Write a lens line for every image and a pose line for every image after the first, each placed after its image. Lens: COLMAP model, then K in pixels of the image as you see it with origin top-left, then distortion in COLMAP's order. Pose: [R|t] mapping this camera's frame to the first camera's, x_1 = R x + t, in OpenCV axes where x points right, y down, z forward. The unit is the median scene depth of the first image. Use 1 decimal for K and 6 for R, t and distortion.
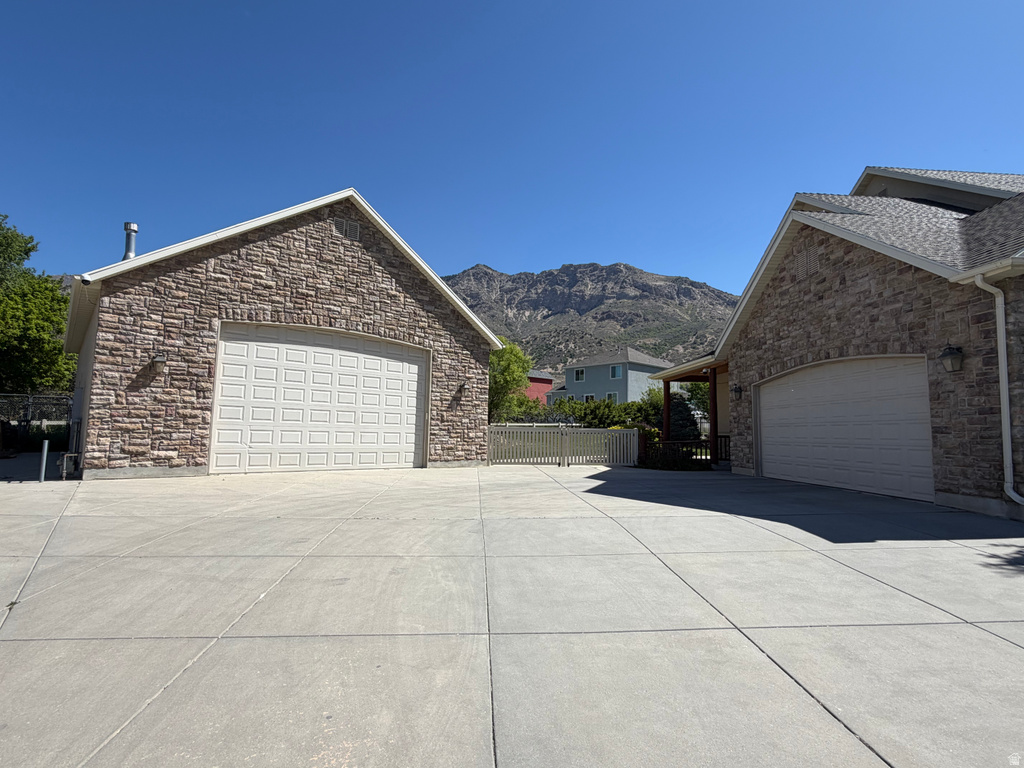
lens RADIAL K [[533.0, 0, 512.3], [0, 533.0, 386.2], [0, 0, 1]] dist [0.001300, 0.001192]
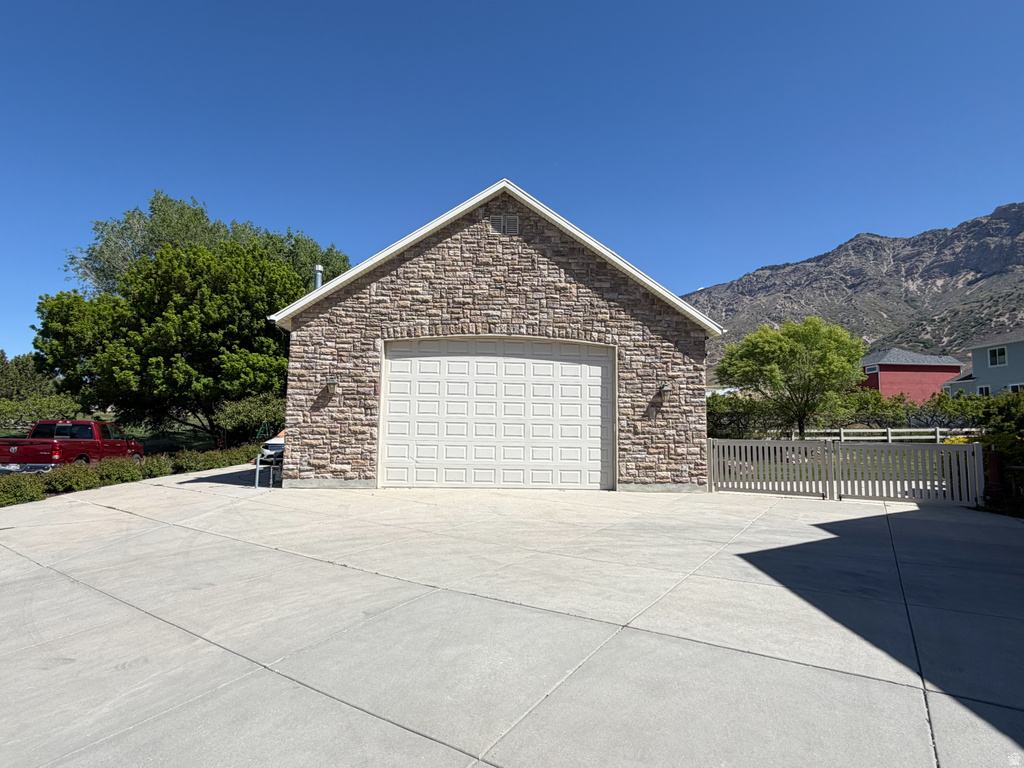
lens RADIAL K [[533.0, 0, 508.0], [0, 533.0, 386.0], [0, 0, 1]] dist [0.001300, 0.001192]
pose [[0.784263, -0.059225, -0.617595, 0.234807], [0.054004, 0.998172, -0.027143, 0.006538], [0.618073, -0.012065, 0.786028, 0.269821]]
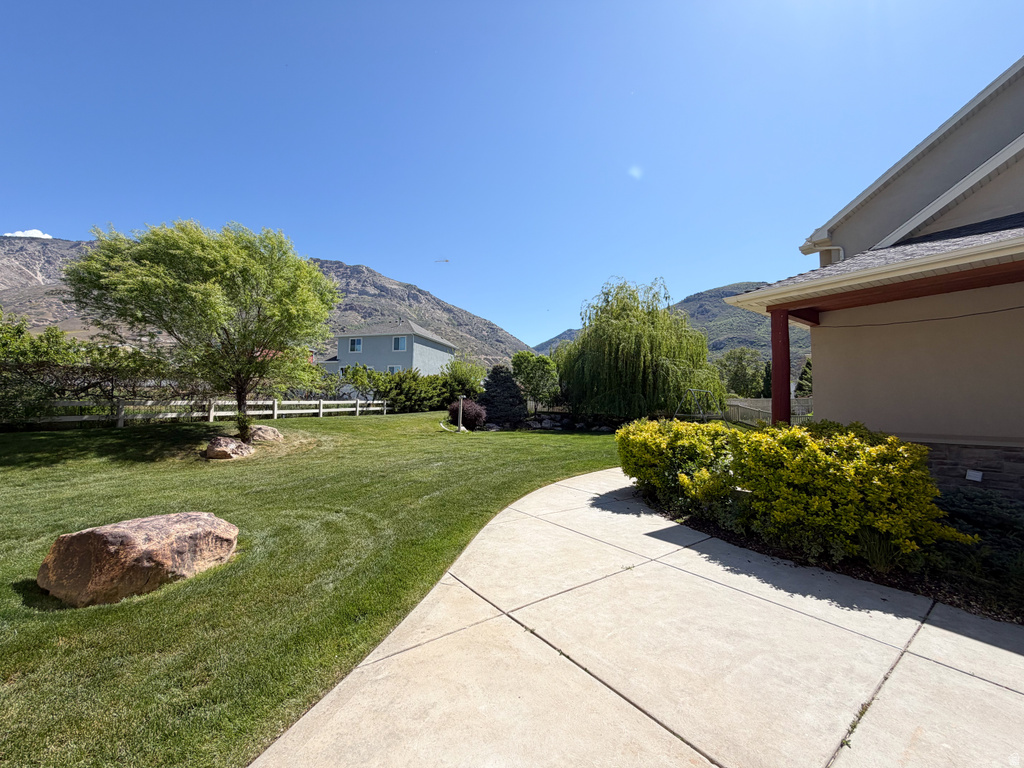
lens RADIAL K [[409.8, 0, 506.1], [0, 409.8, 381.2], [0, 0, 1]] dist [-0.001692, 0.000003]
pose [[0.849615, 0.029192, 0.526595, -0.082075], [-0.044342, 0.998886, 0.016168, 0.075743], [-0.525536, -0.037087, 0.849962, 1.238828]]
